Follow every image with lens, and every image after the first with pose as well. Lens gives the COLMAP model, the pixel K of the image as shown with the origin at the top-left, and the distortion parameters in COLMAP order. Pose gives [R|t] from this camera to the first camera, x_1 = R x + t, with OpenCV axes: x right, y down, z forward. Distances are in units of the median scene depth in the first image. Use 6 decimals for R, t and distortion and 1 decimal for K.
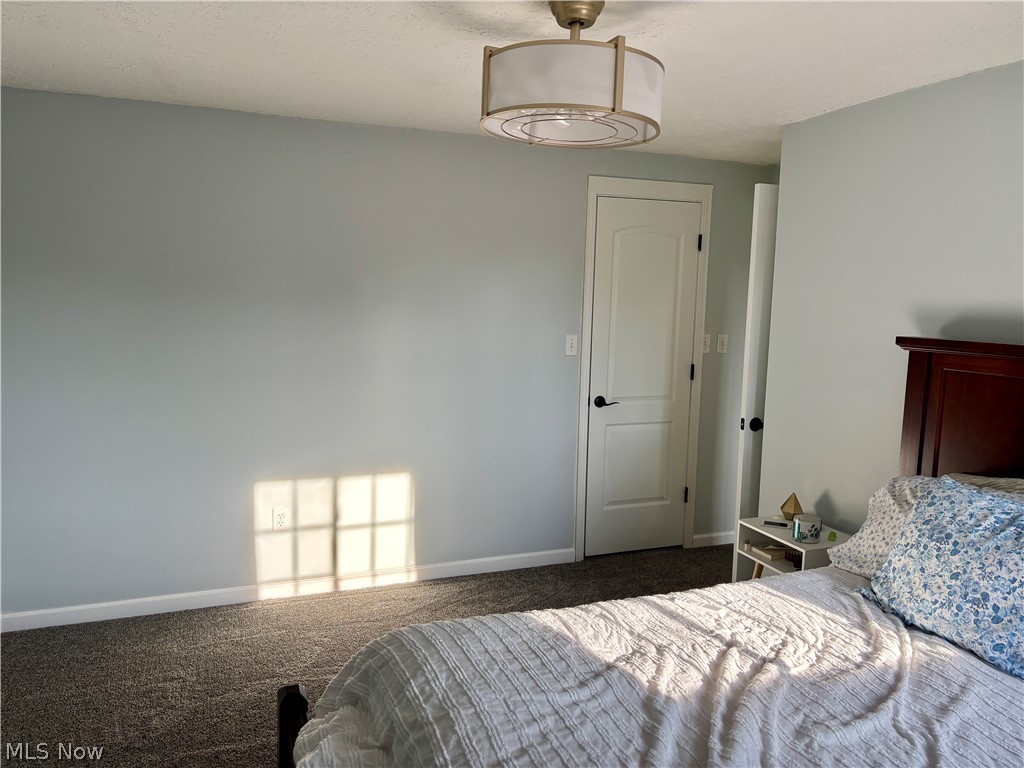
lens RADIAL K [[774.1, 0, 512.0], [0, 774.1, 384.0], [0, 0, 1]] dist [-0.004225, -0.005091]
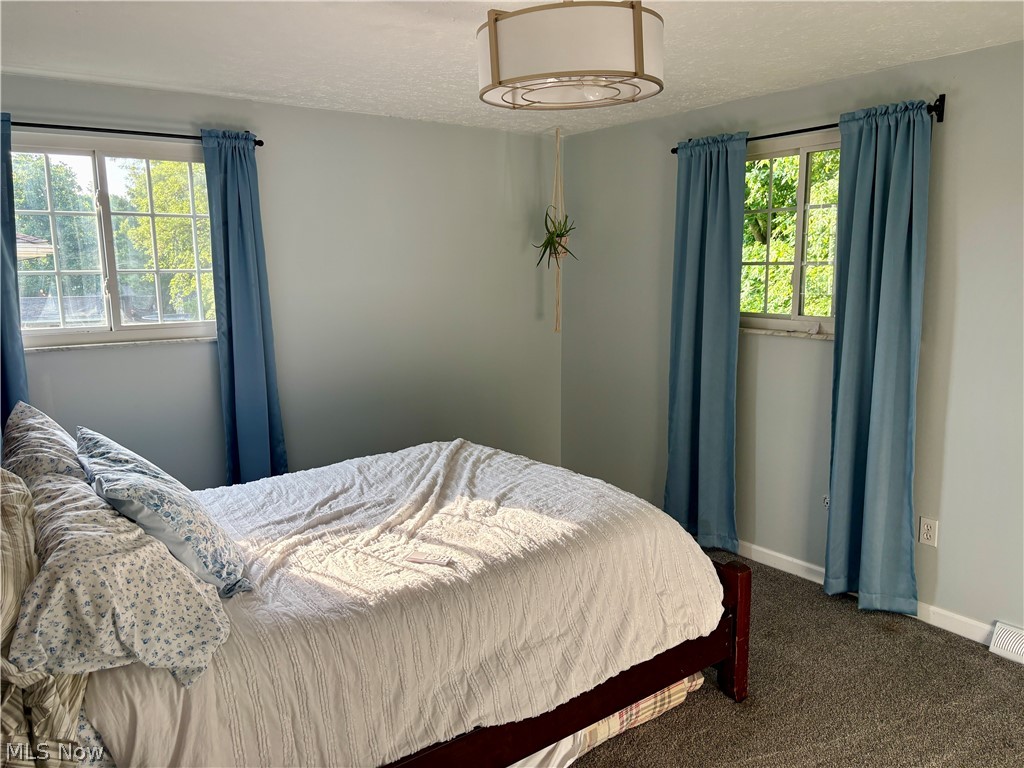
lens RADIAL K [[774.1, 0, 512.0], [0, 774.1, 384.0], [0, 0, 1]] dist [-0.004225, -0.005091]
pose [[-0.970148, 0.041539, -0.238928, 0.457516], [-0.015955, 0.972154, 0.233798, -0.224638], [0.241987, 0.230631, -0.942471, 2.398676]]
